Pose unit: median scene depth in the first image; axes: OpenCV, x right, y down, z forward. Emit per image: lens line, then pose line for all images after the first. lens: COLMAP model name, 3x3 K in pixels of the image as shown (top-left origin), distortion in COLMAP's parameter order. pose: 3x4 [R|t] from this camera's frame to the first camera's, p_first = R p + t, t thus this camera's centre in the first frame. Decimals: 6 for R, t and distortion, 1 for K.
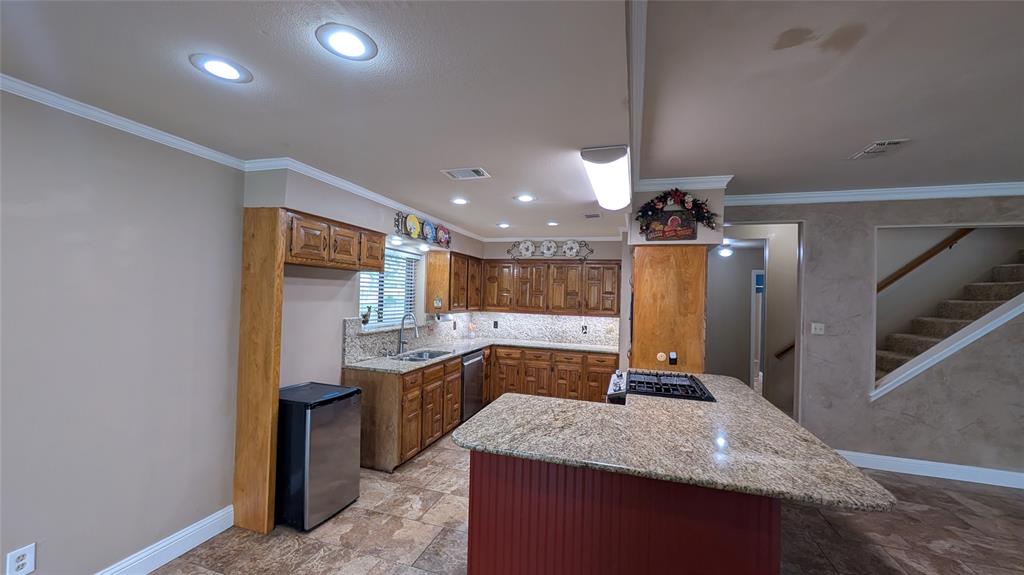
lens RADIAL K [[385.6, 0, 514.4], [0, 385.6, 292.9], [0, 0, 1]] dist [0.000763, 0.000302]
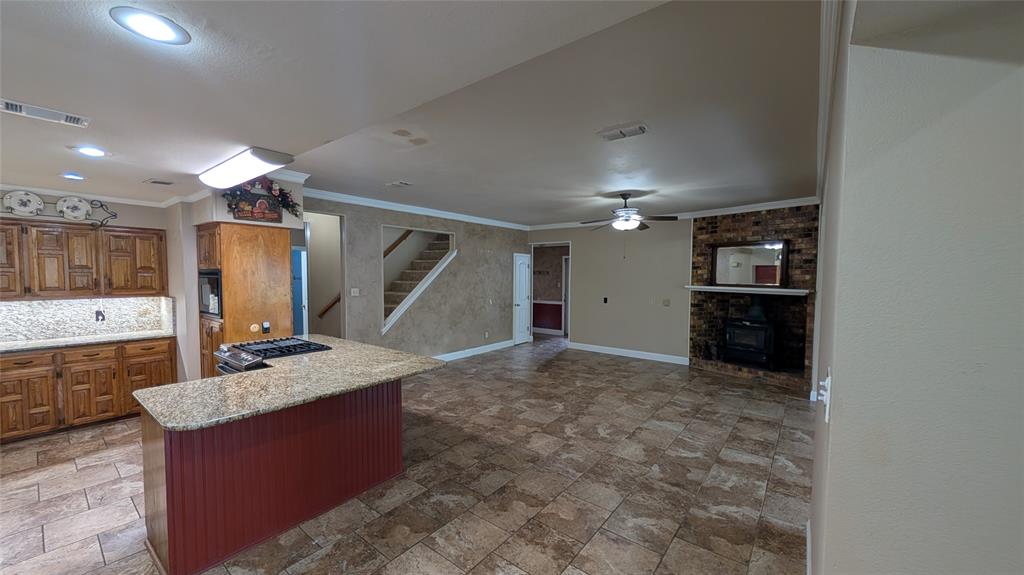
lens RADIAL K [[385.6, 0, 514.4], [0, 385.6, 292.9], [0, 0, 1]] dist [0.000763, 0.000302]
pose [[0.352476, -0.073299, 0.932946, -0.375638], [-0.004586, 0.996781, 0.080046, -0.024558], [-0.935810, -0.032493, 0.351005, -0.071173]]
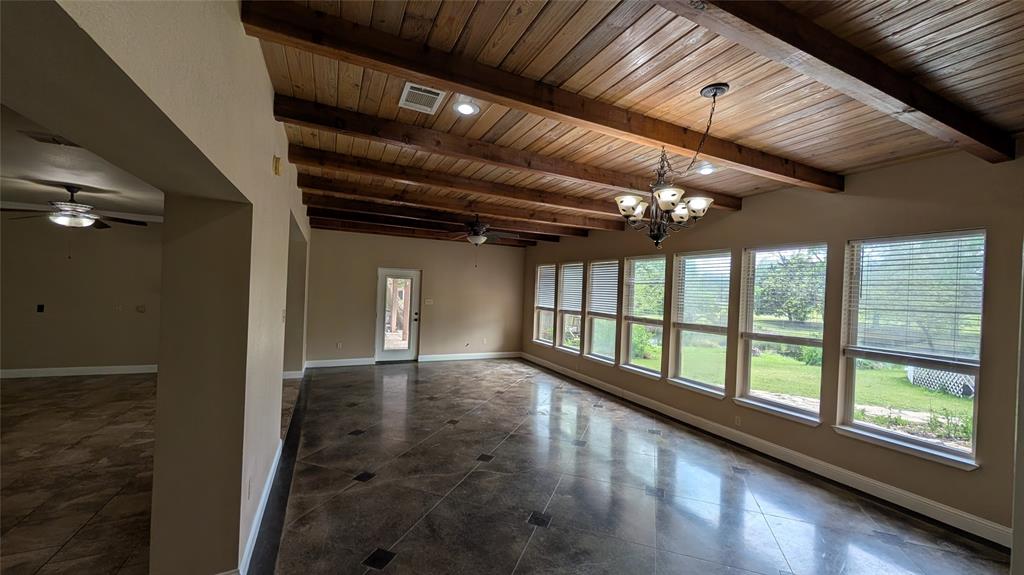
lens RADIAL K [[389.5, 0, 514.4], [0, 389.5, 294.5], [0, 0, 1]] dist [-0.000447, -0.000161]
pose [[-0.675482, -0.060092, 0.734924, -0.817009], [-0.066468, 0.997578, 0.020477, -0.044654], [-0.734375, -0.035017, -0.677840, -0.155837]]
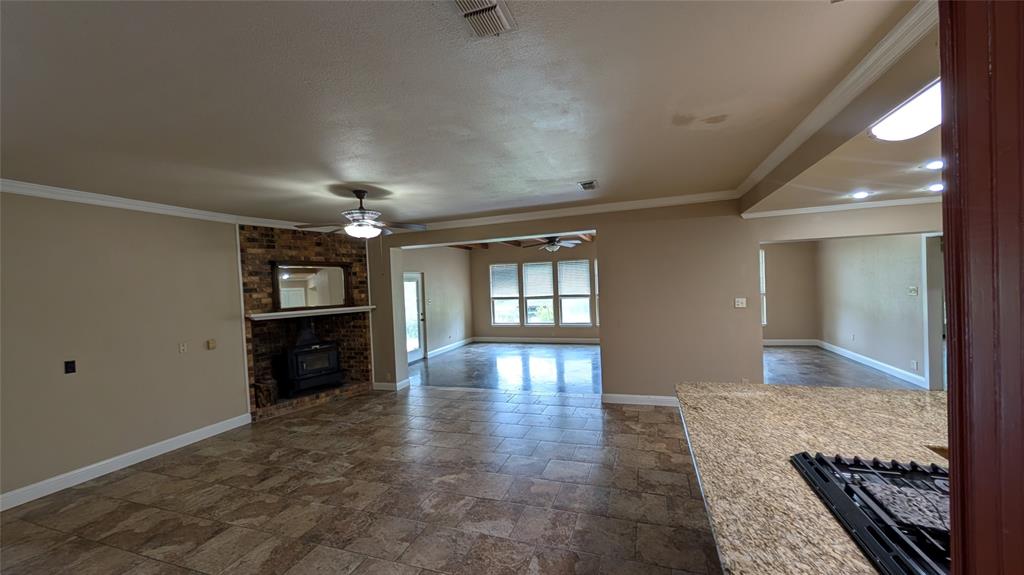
lens RADIAL K [[385.6, 0, 514.4], [0, 385.6, 292.9], [0, 0, 1]] dist [0.000763, 0.000302]
pose [[-0.999466, 0.013062, 0.029963, 0.662197], [0.013426, 0.999838, 0.011997, 0.003907], [-0.029802, 0.012393, -0.999479, 1.144580]]
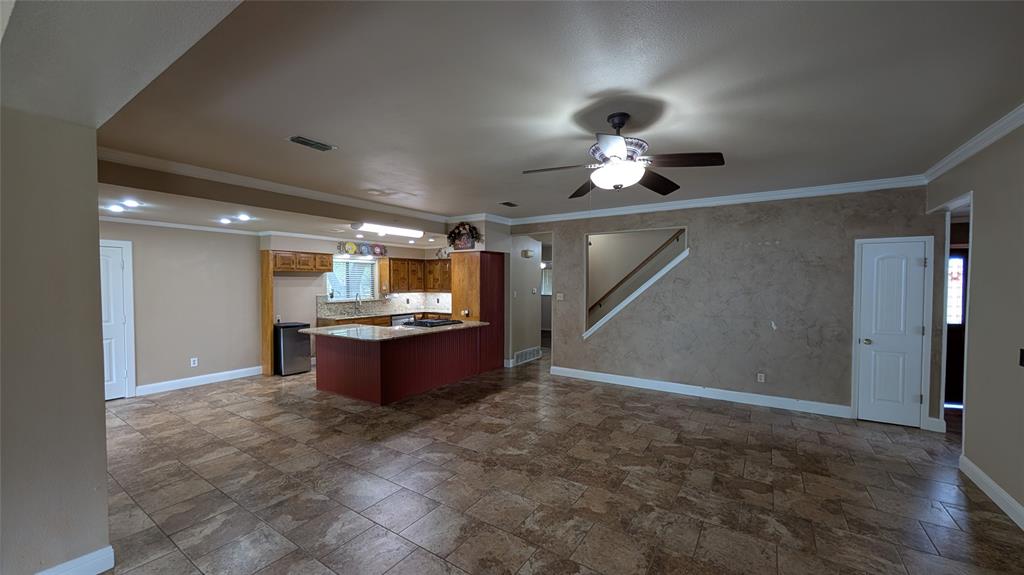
lens RADIAL K [[385.6, 0, 514.4], [0, 385.6, 292.9], [0, 0, 1]] dist [0.000763, 0.000302]
pose [[0.960785, -0.019577, -0.276603, 1.135145], [0.028142, 0.999238, 0.027030, 0.027359], [0.275863, -0.033754, 0.960604, -0.699994]]
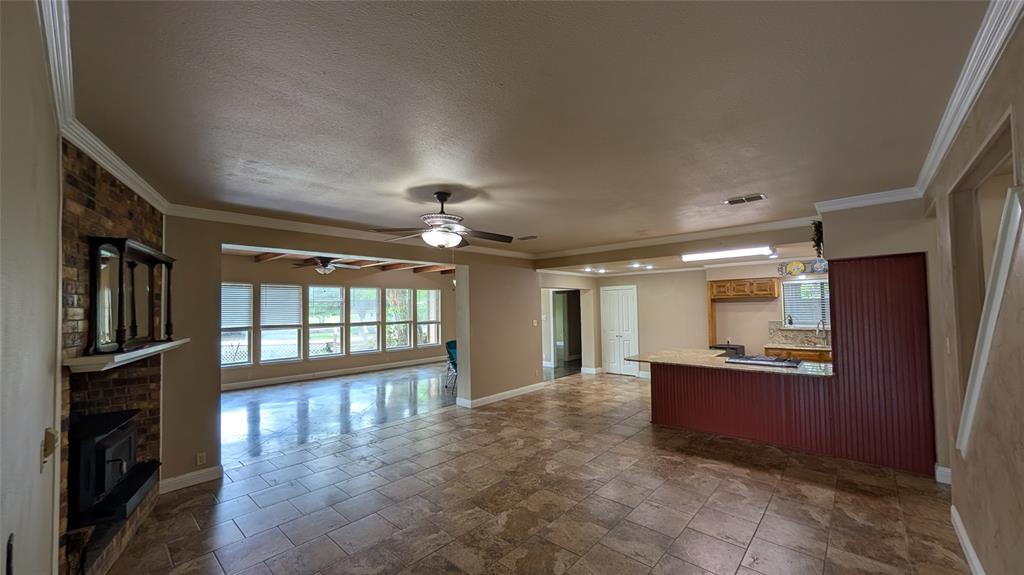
lens RADIAL K [[385.6, 0, 514.4], [0, 385.6, 292.9], [0, 0, 1]] dist [0.000763, 0.000302]
pose [[-0.422113, -0.053154, -0.904984, 1.911071], [0.013434, 0.997803, -0.064872, 0.033930], [0.906444, -0.039541, -0.420472, 0.614983]]
